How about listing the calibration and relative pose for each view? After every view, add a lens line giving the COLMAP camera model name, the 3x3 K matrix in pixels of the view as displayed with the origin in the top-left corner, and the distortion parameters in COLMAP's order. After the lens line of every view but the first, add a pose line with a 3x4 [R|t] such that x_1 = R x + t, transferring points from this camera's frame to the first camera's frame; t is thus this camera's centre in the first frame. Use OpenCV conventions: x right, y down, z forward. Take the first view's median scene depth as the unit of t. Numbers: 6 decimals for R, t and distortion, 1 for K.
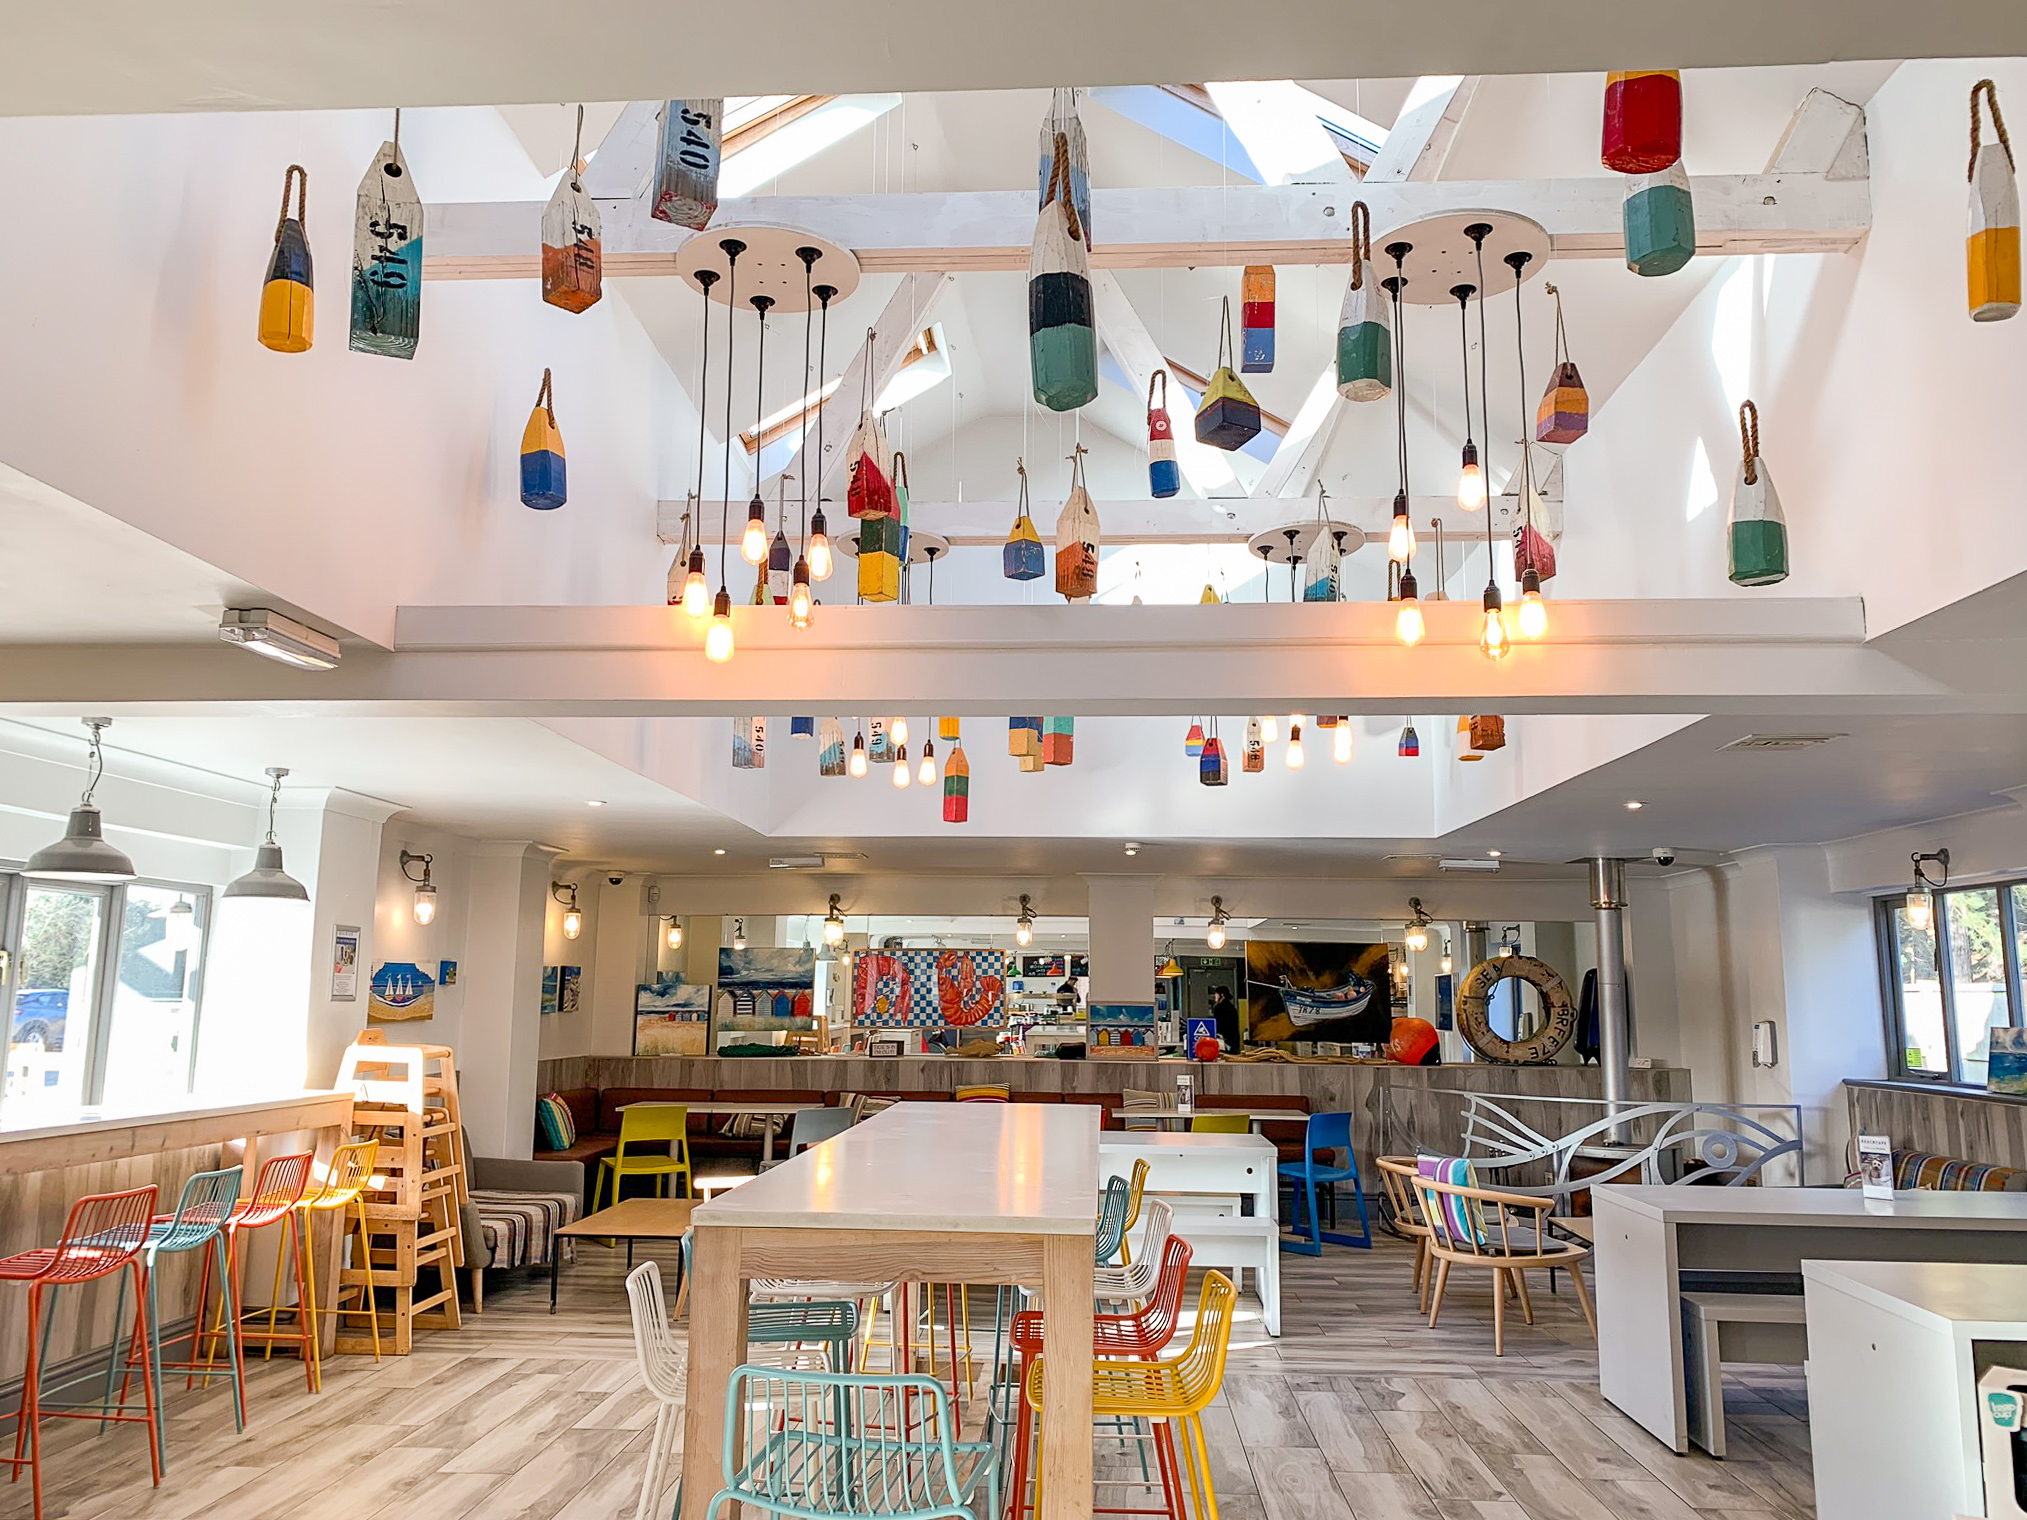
lens RADIAL K [[1552.5, 0, 1013.5], [0, 1552.5, 760.0], [0, 0, 1]] dist [-0.002094, -0.001958]
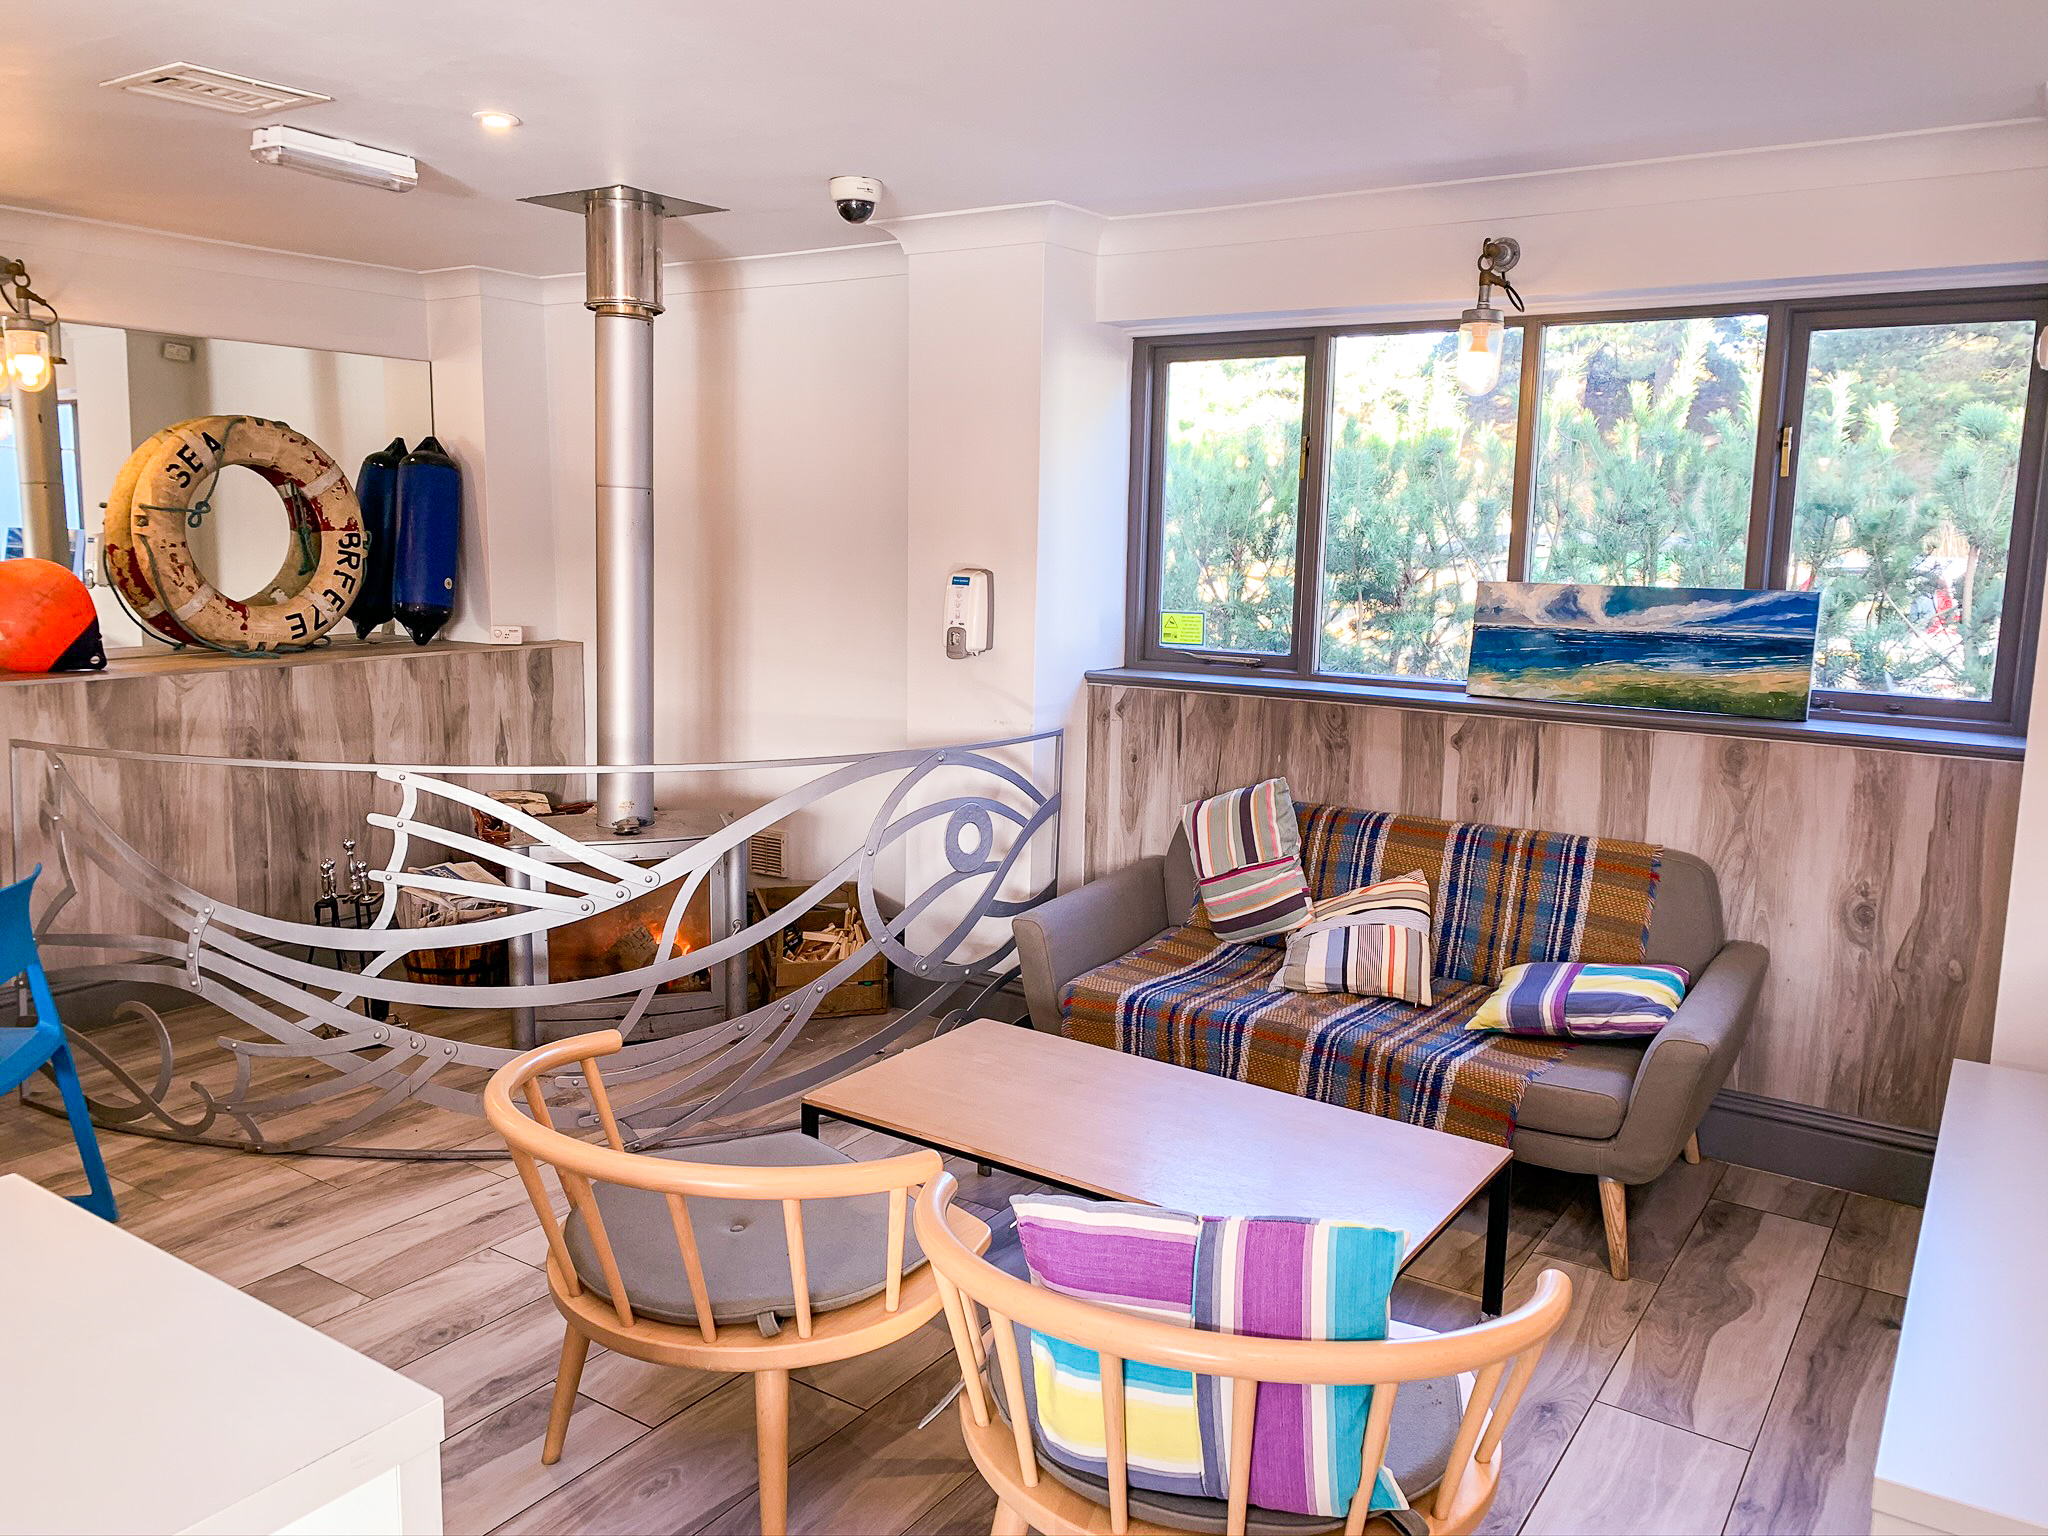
lens RADIAL K [[1568.6, 0, 1024.0], [0, 1568.6, 768.0], [0, 0, 1]] dist [-0.002094, -0.001958]
pose [[0.511475, -0.134899, 0.848644, 0.040371], [-0.145736, 0.959676, 0.240383, 0.089788], [-0.846850, -0.246627, 0.471190, 0.621940]]
